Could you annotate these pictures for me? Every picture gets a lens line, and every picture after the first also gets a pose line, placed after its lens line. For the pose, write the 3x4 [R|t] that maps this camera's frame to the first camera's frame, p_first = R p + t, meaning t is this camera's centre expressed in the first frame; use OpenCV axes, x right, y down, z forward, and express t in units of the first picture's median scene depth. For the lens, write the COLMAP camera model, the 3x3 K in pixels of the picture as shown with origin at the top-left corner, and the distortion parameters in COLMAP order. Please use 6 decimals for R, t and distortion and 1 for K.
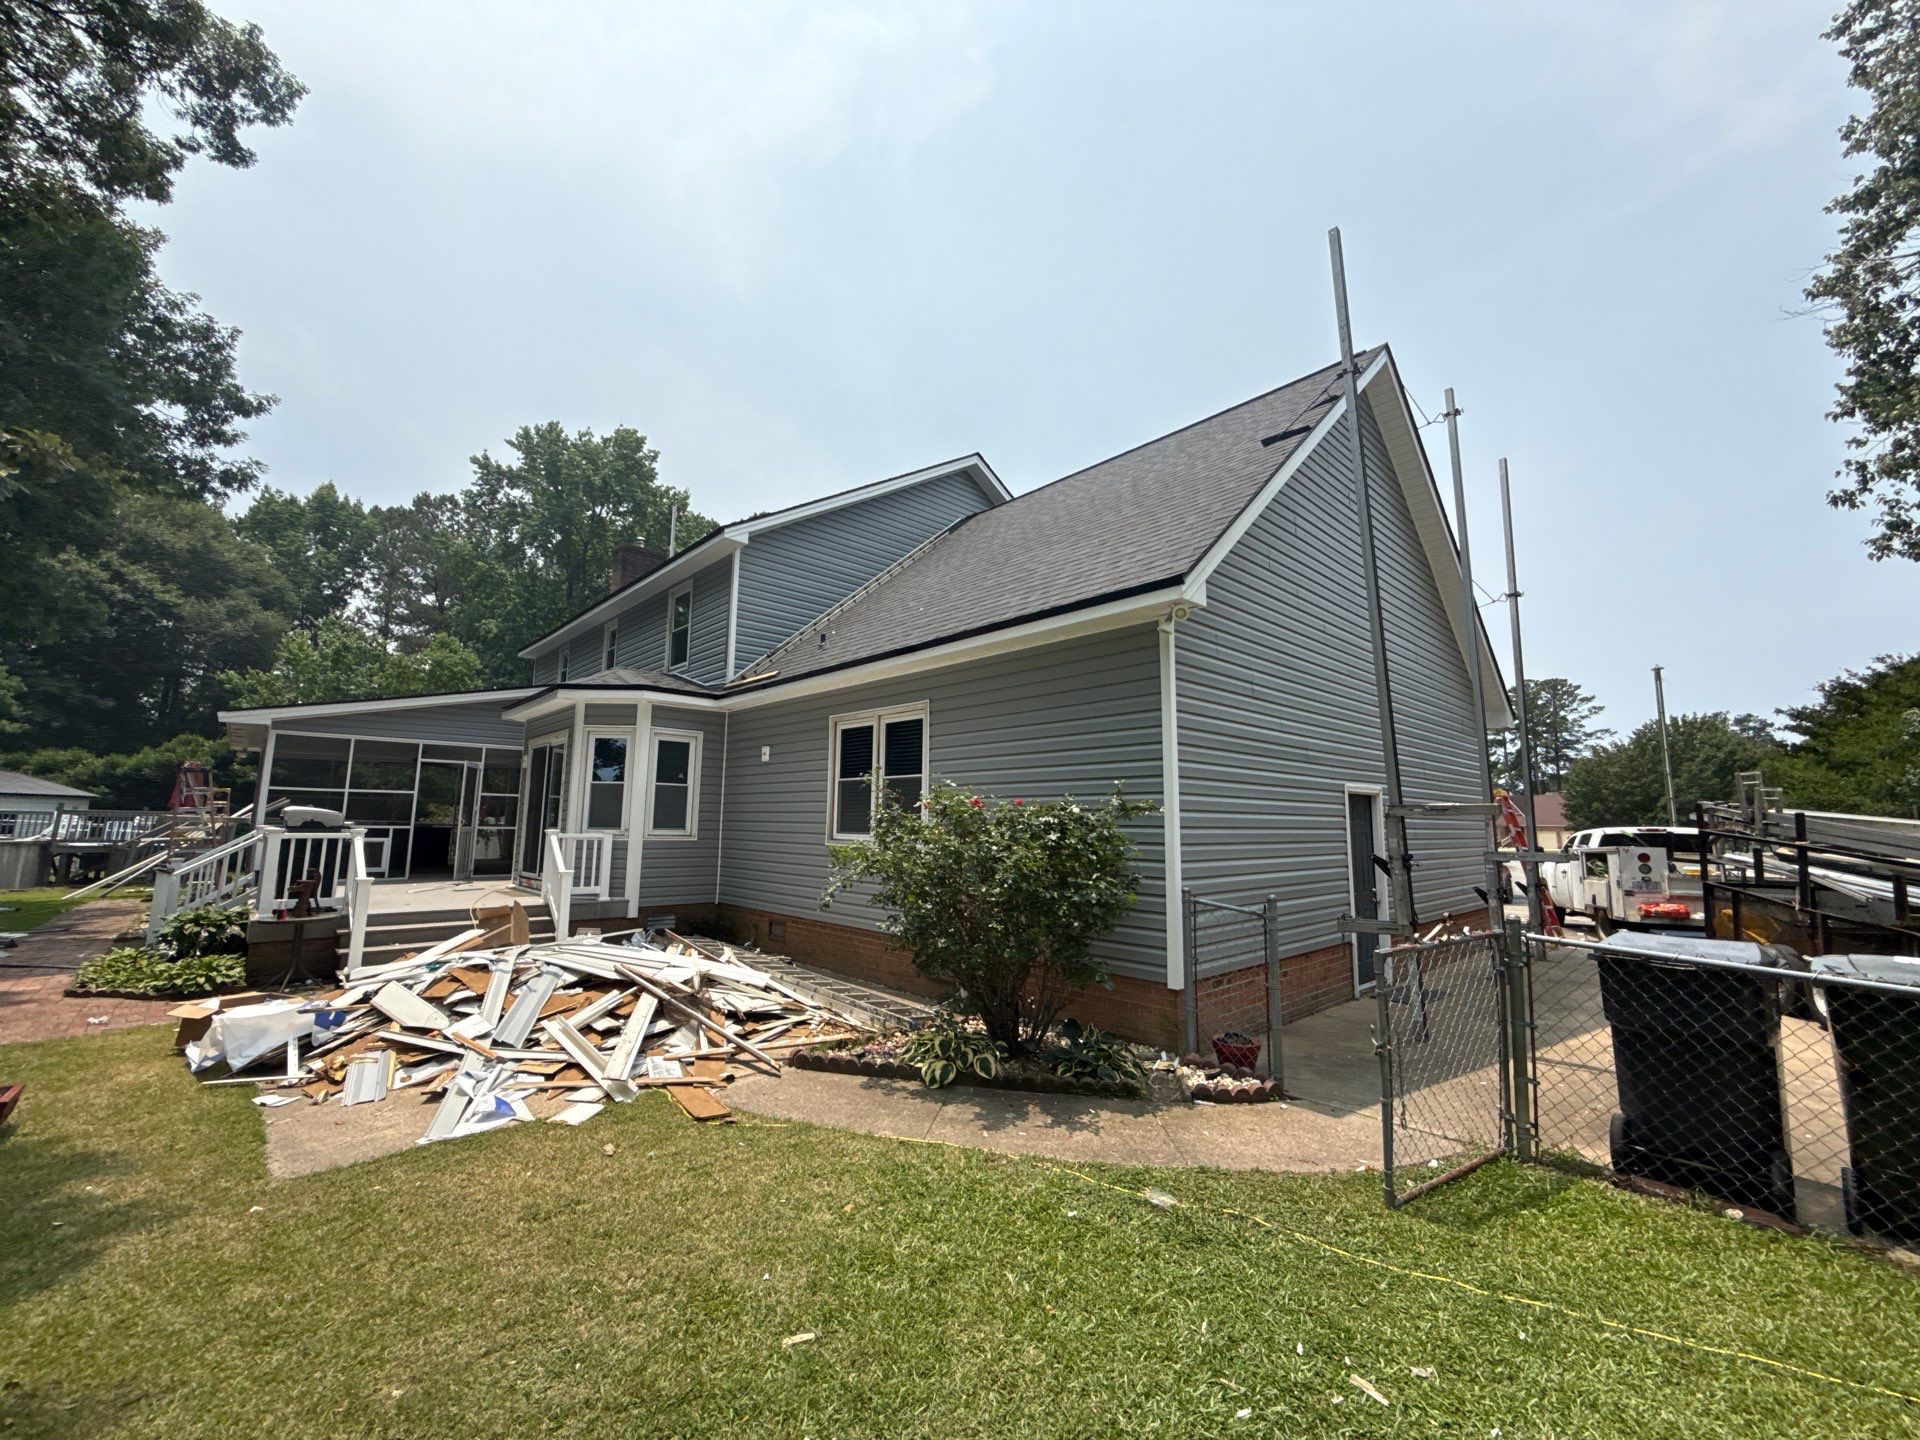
lens RADIAL K [[754.2, 0, 960.0], [0, 754.2, 720.0], [0, 0, 1]] dist [-0.006317, 0.000055]
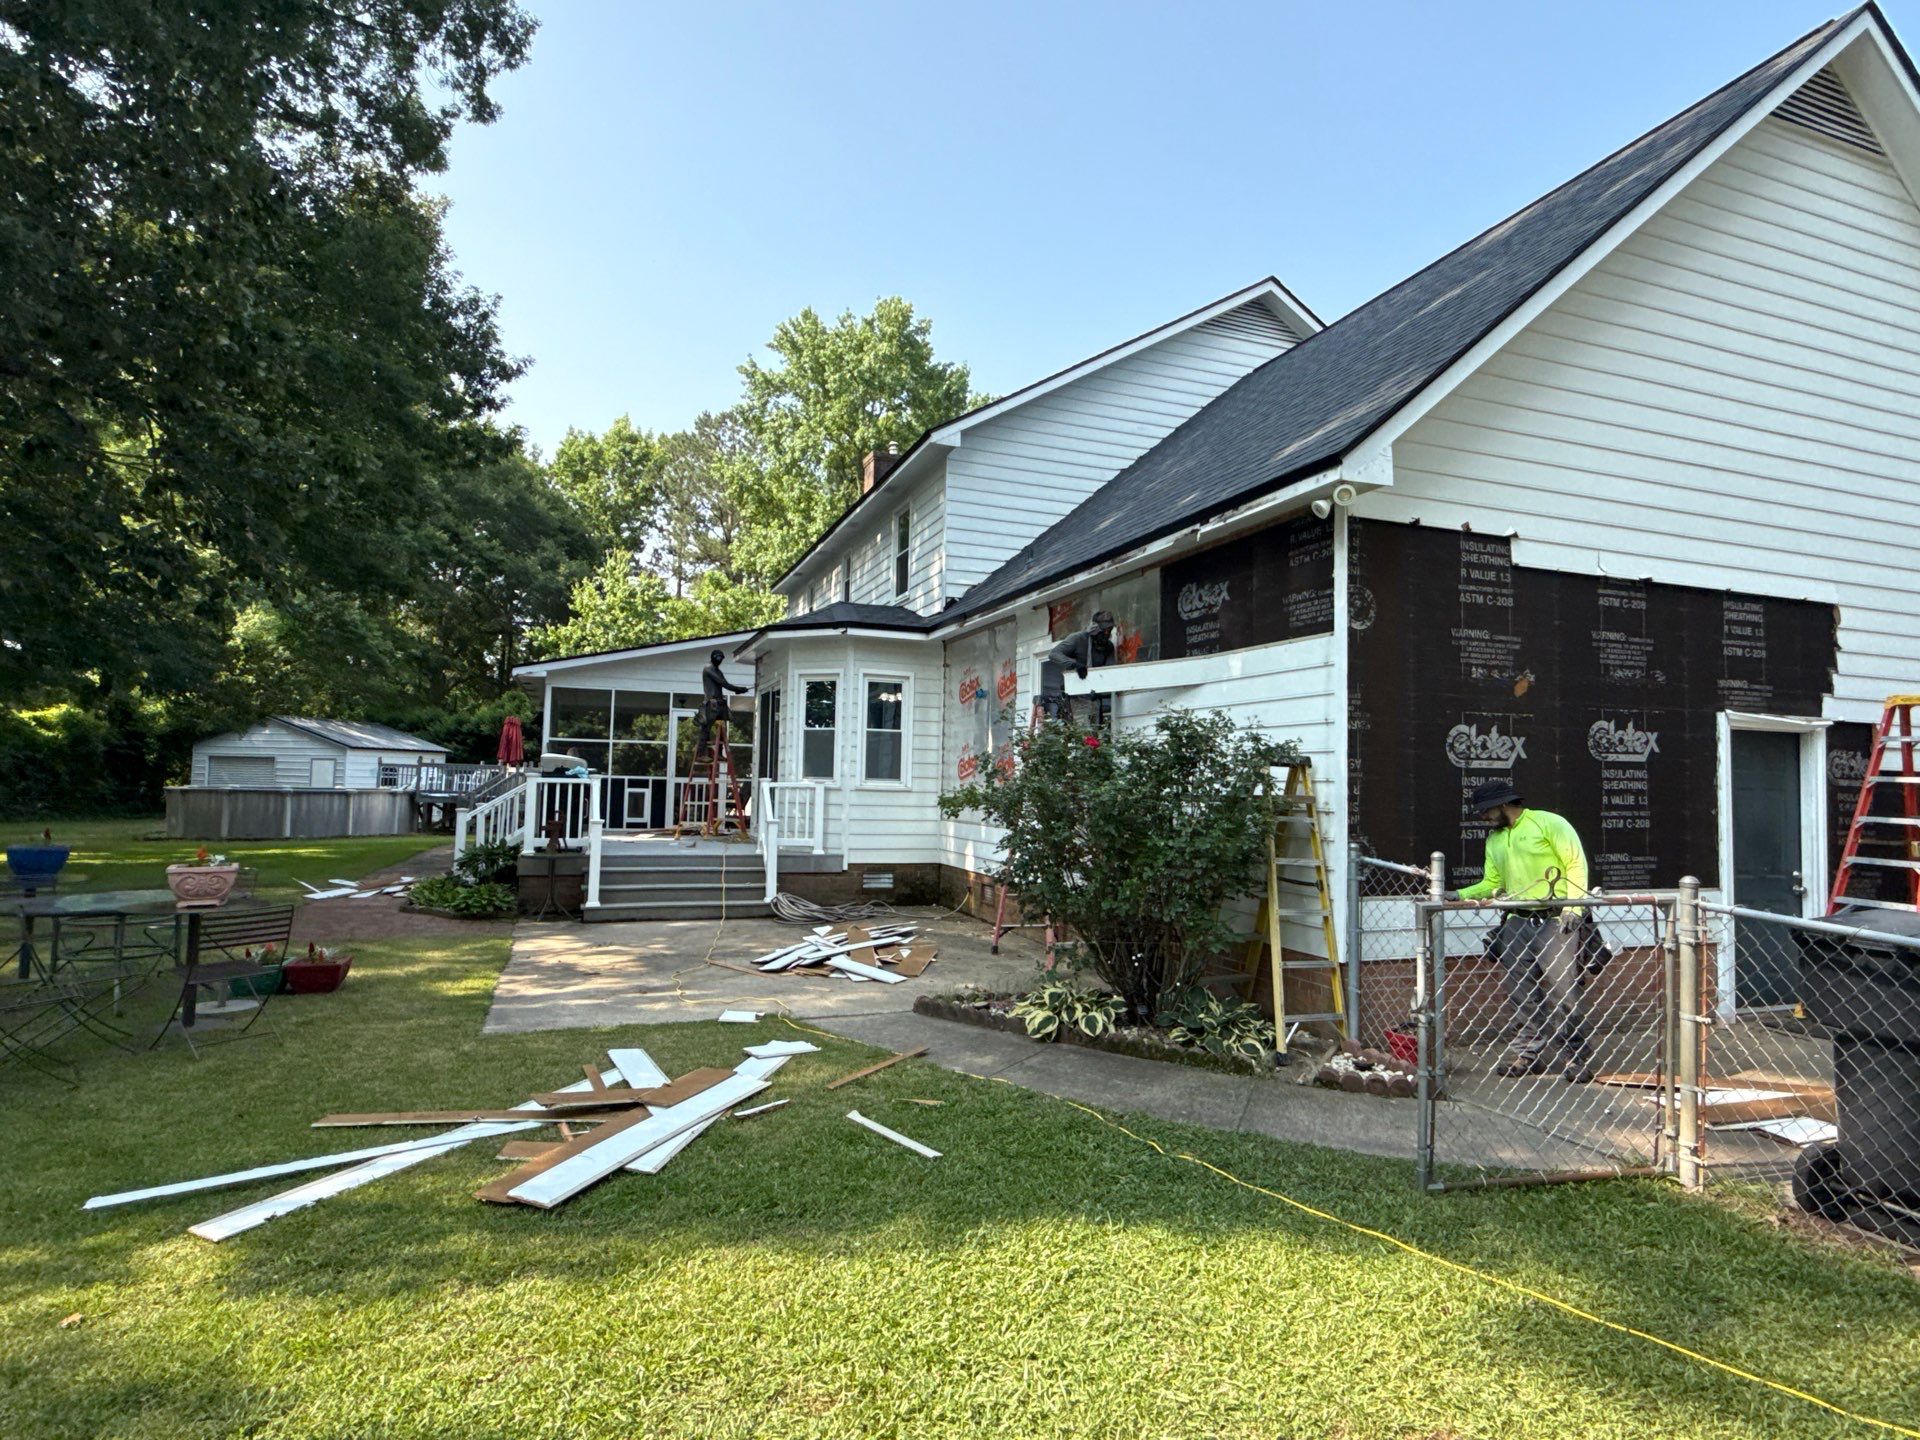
lens RADIAL K [[1013.9, 0, 960.0], [0, 1013.9, 720.0], [0, 0, 1]] dist [-0.005314, -0.000980]
pose [[0.920319, -0.016959, -0.390801, 0.125545], [0.044700, 0.997075, 0.061999, 0.001363], [0.388606, -0.074528, 0.918385, -0.056779]]
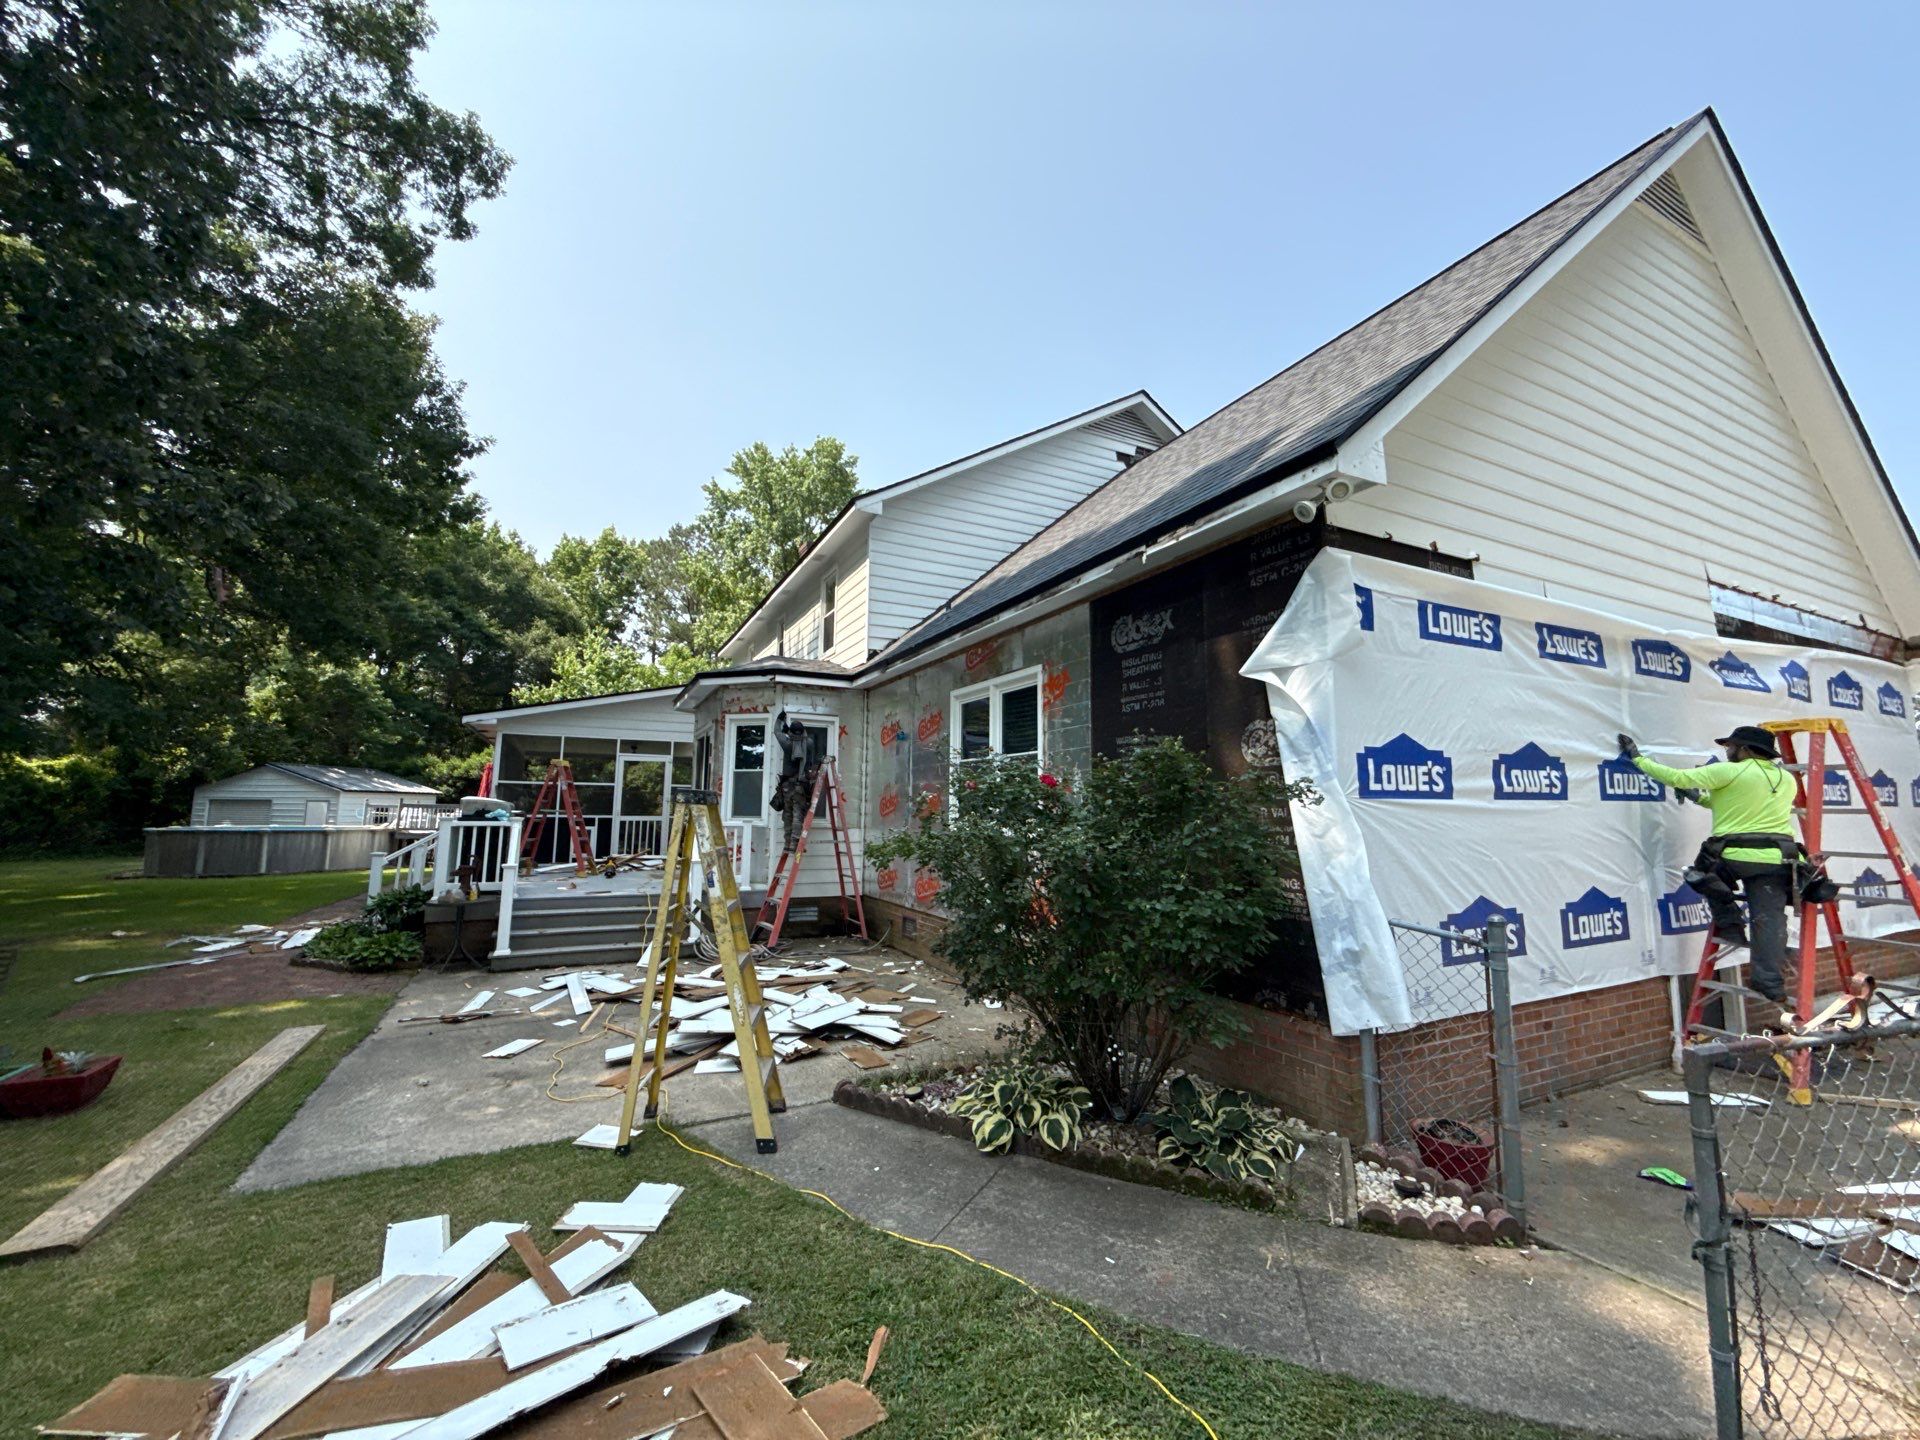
lens RADIAL K [[755.6, 0, 960.0], [0, 755.6, 720.0], [0, 0, 1]] dist [0.003138, 0.000259]
pose [[0.957463, -0.038589, -0.285964, 0.058135], [0.042435, 0.999073, 0.007262, 0.014948], [0.285419, -0.019088, 0.958213, 0.088946]]
